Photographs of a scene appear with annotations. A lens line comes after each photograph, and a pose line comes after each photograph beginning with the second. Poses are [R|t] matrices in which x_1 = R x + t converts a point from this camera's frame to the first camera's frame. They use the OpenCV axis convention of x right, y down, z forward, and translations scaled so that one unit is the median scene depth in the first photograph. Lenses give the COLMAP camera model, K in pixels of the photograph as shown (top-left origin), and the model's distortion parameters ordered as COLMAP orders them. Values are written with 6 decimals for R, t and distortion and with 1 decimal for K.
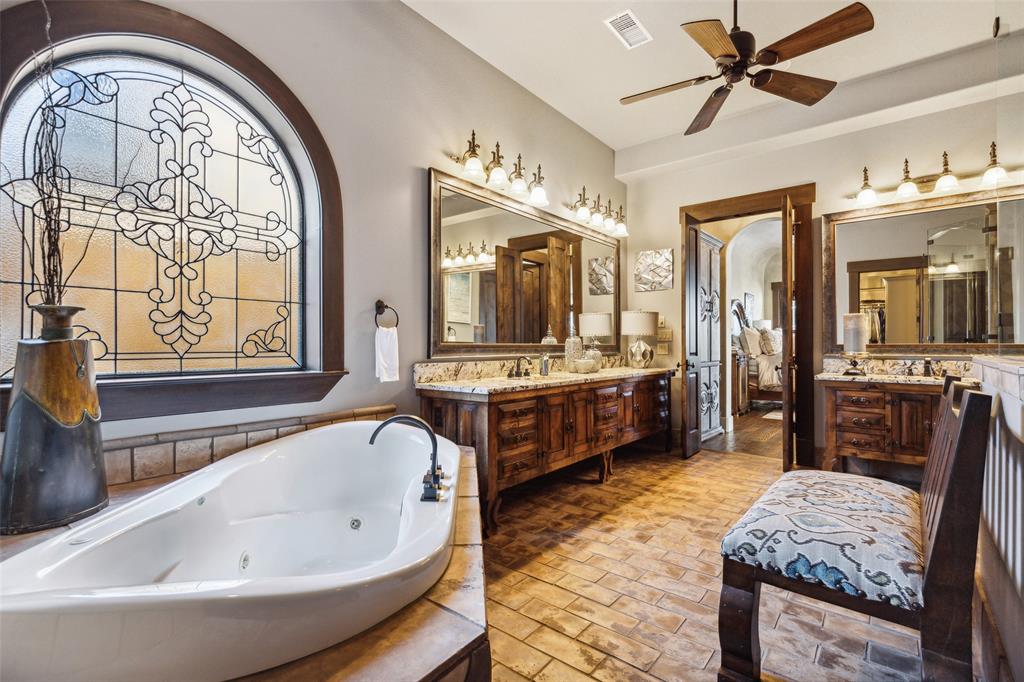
lens RADIAL K [[466.7, 0, 517.4], [0, 466.7, 340.8], [0, 0, 1]] dist [0.010642, -0.001521]
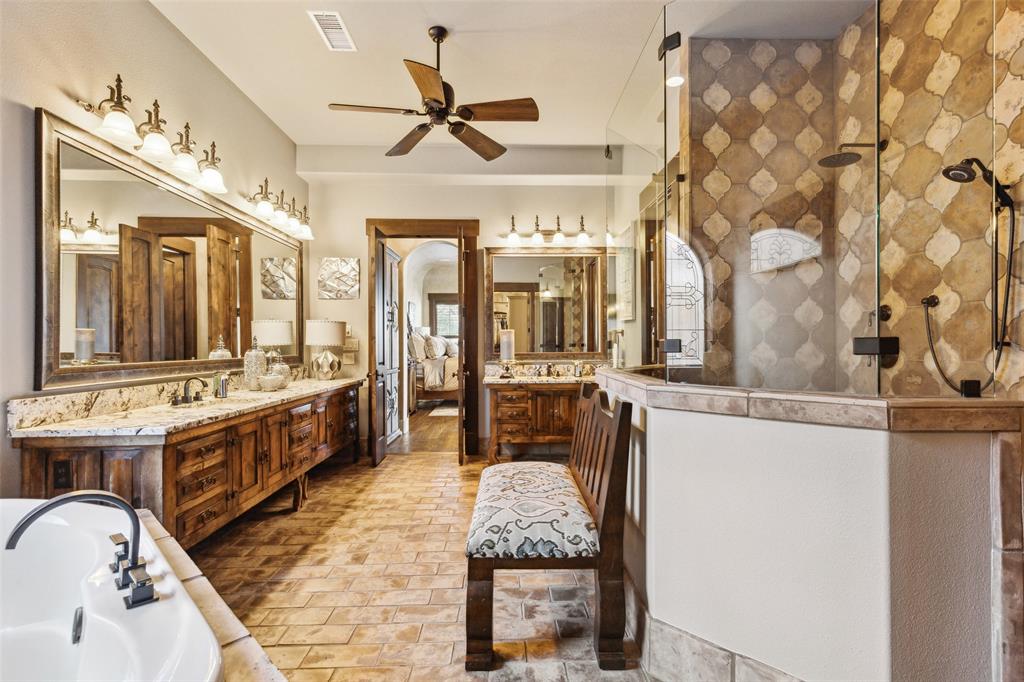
lens RADIAL K [[466.7, 0, 519.6], [0, 466.7, 342.3], [0, 0, 1]] dist [0.010642, -0.001521]
pose [[0.757097, -0.000043, 0.653303, -0.092786], [-0.000959, 0.999999, 0.001178, -0.028411], [-0.653302, -0.001518, 0.757096, 0.024588]]
